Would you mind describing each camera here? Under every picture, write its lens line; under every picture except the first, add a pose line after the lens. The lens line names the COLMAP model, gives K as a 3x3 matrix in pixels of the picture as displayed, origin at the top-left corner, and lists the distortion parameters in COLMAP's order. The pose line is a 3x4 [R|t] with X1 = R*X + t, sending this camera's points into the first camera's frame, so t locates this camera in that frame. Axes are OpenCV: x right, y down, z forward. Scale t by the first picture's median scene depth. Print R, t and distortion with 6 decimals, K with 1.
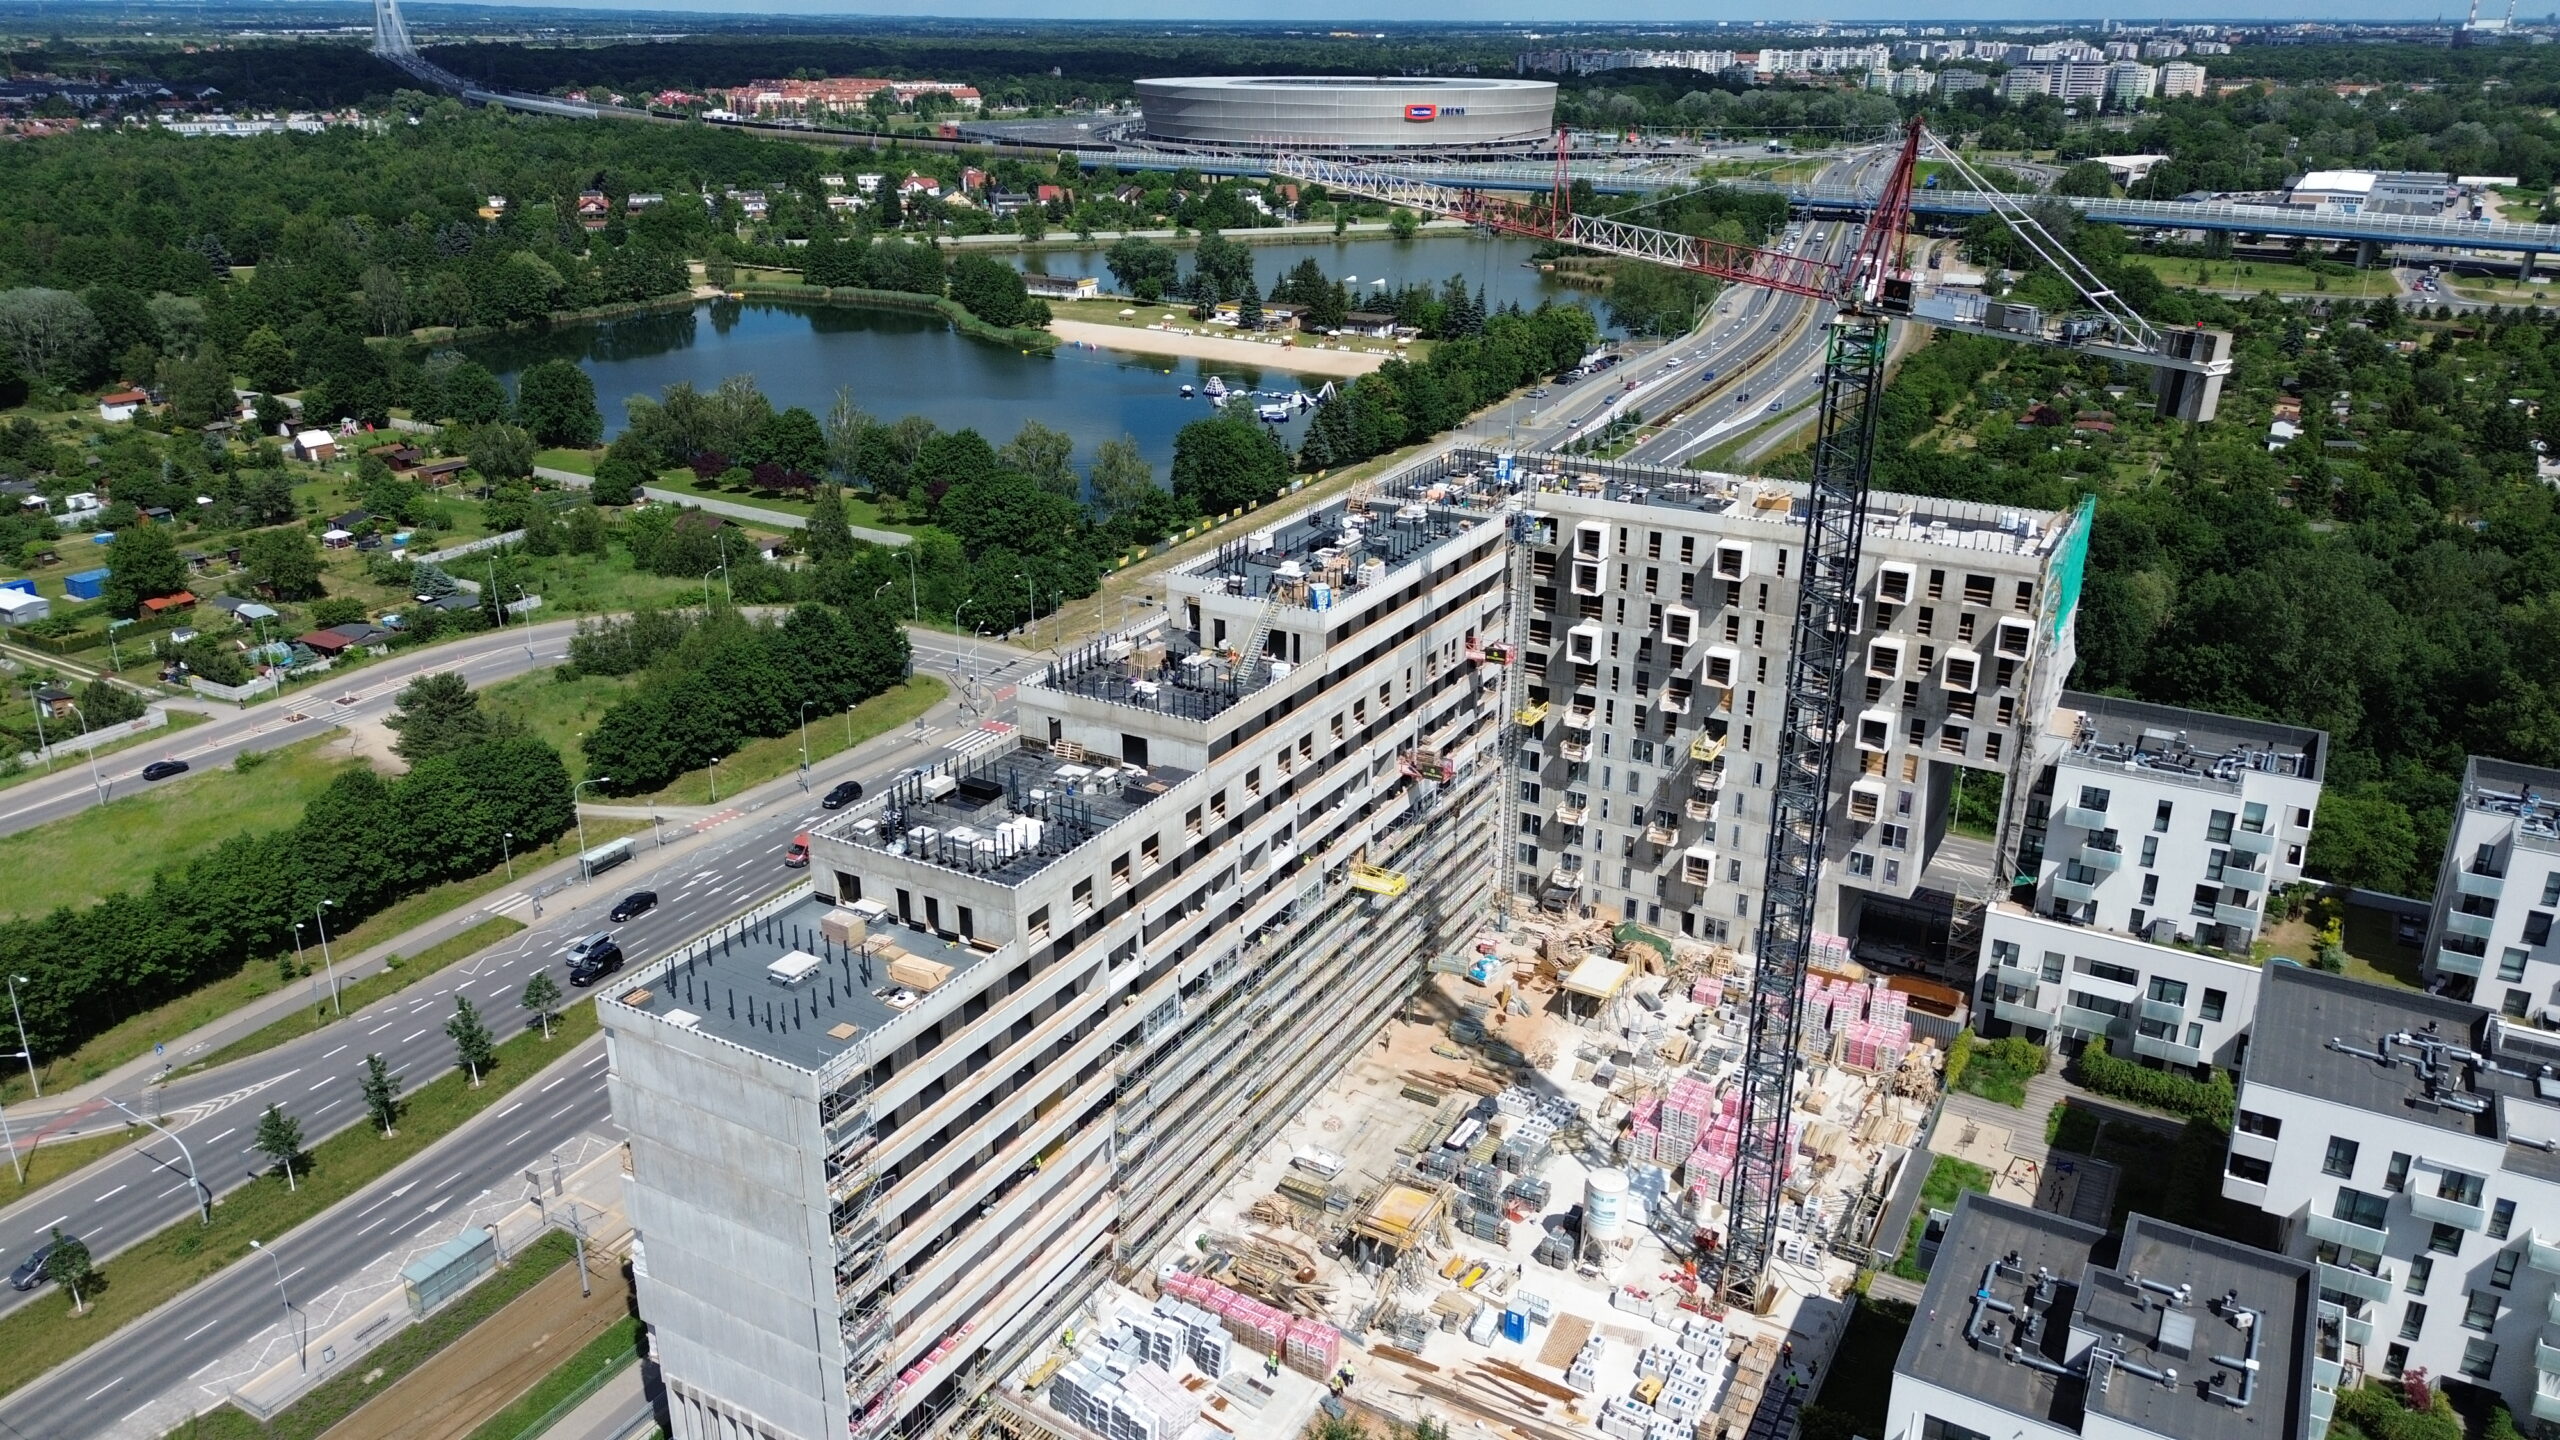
lens RADIAL K [[1804.9, 0, 1280.0], [0, 1804.9, 720.0], [0, 0, 1]] dist [0.082558, -0.082288]
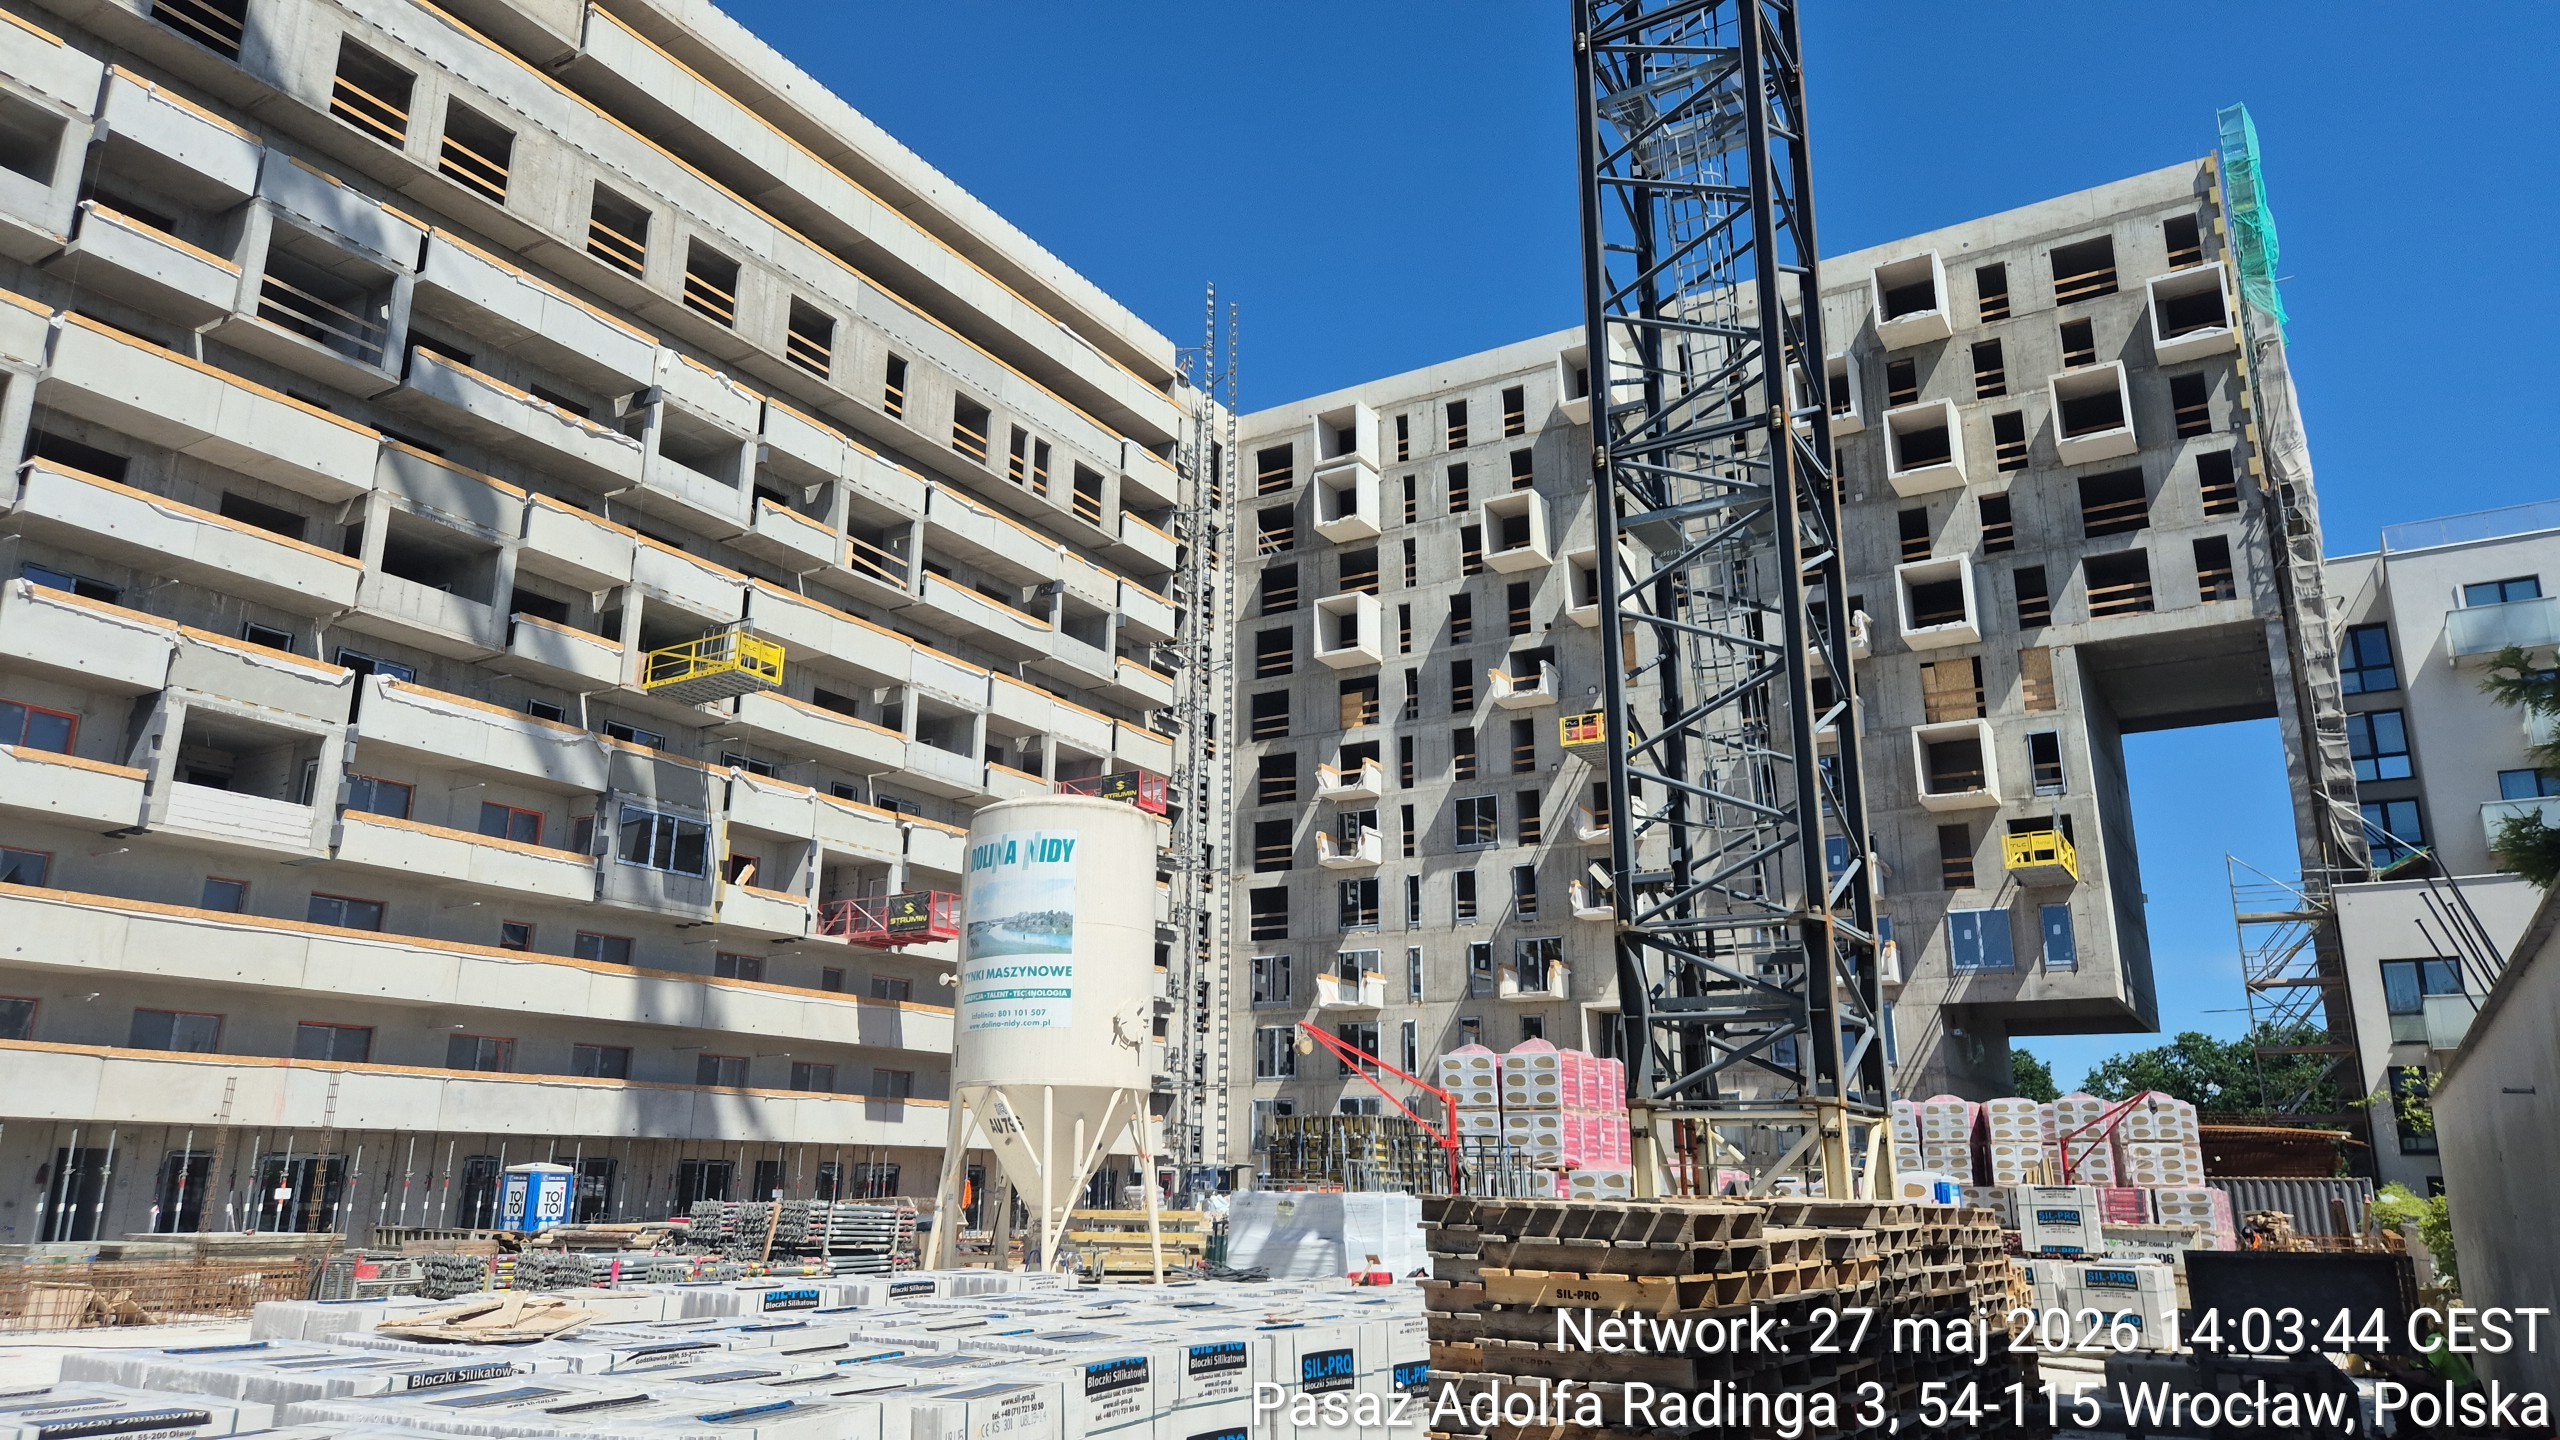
lens RADIAL K [[1712.5, 0, 1280.0], [0, 1712.5, 720.0], [0, 0, 1]] dist [0.074168, 0.000174]
pose [[0.999880, -0.005034, -0.014635, 0.157261], [-0.004654, 0.804085, -0.594496, 0.273647], [0.014760, 0.594493, 0.803966, 0.624070]]
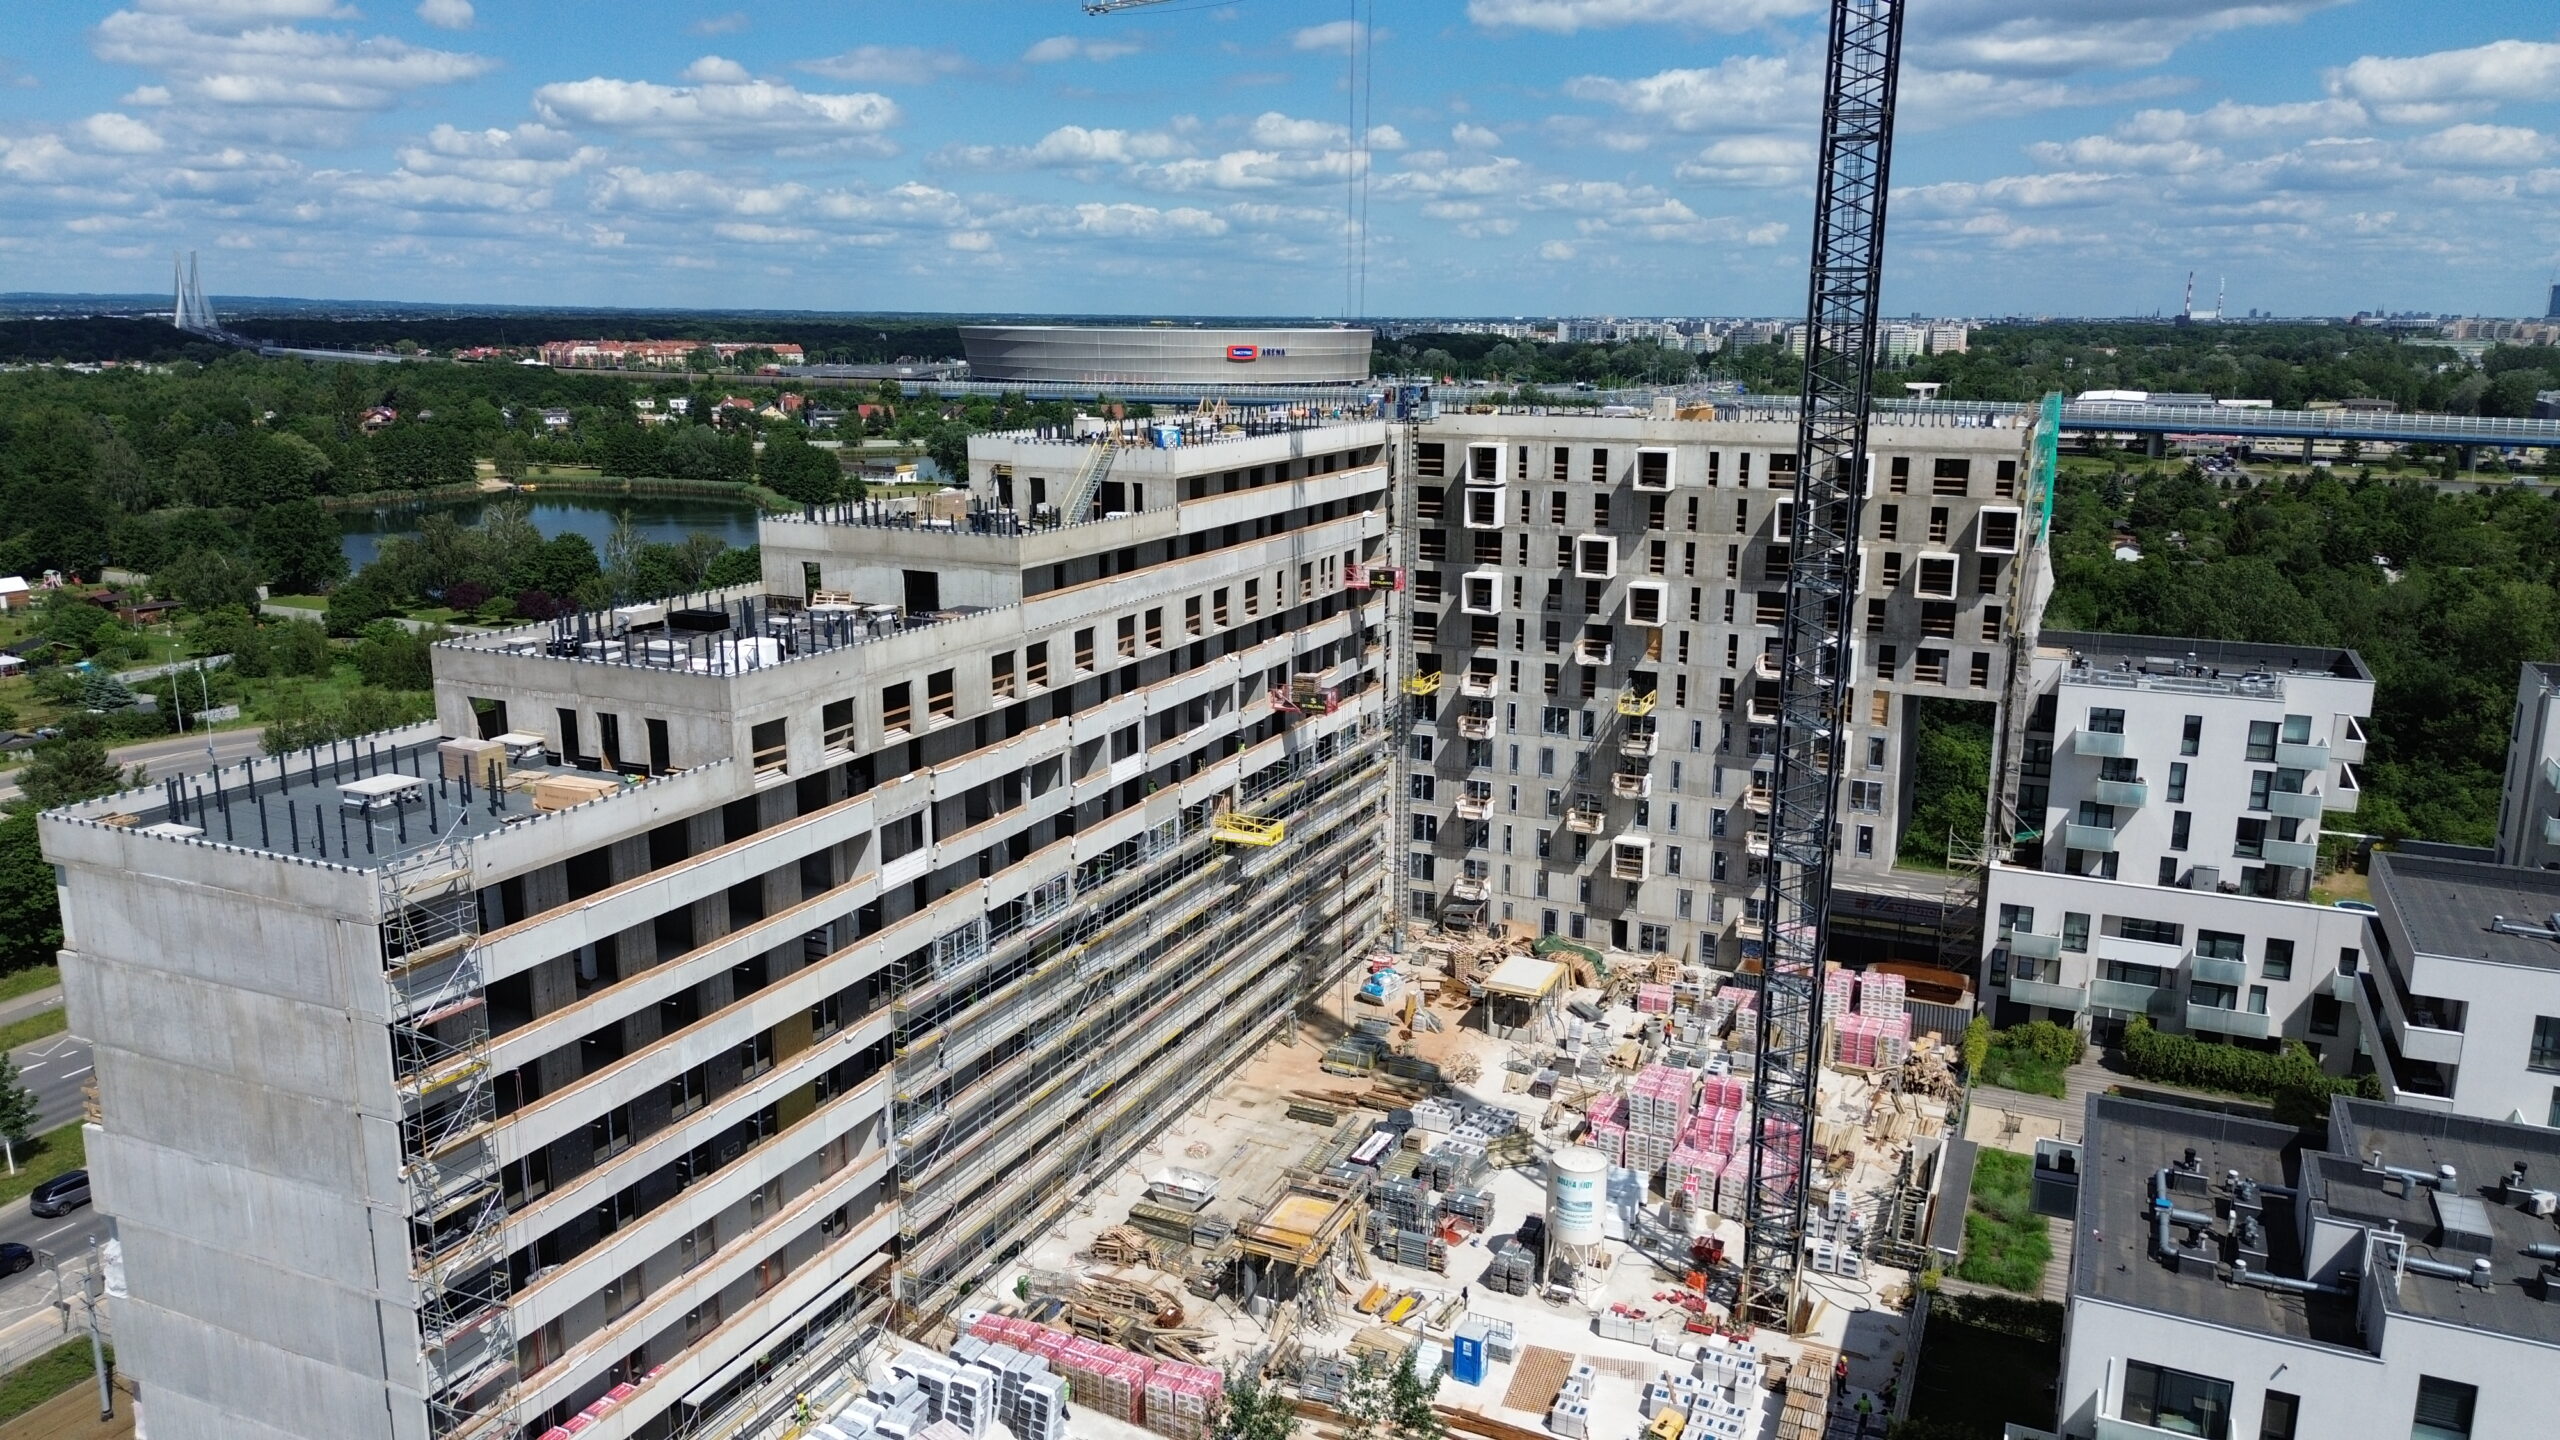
lens RADIAL K [[1804.9, 0, 1280.0], [0, 1804.9, 720.0], [0, 0, 1]] dist [0.082558, -0.082288]
pose [[0.995455, -0.019830, 0.093147, -0.003380], [0.033281, 0.988849, -0.145155, 0.135363], [-0.089230, 0.147595, 0.985015, 0.197297]]
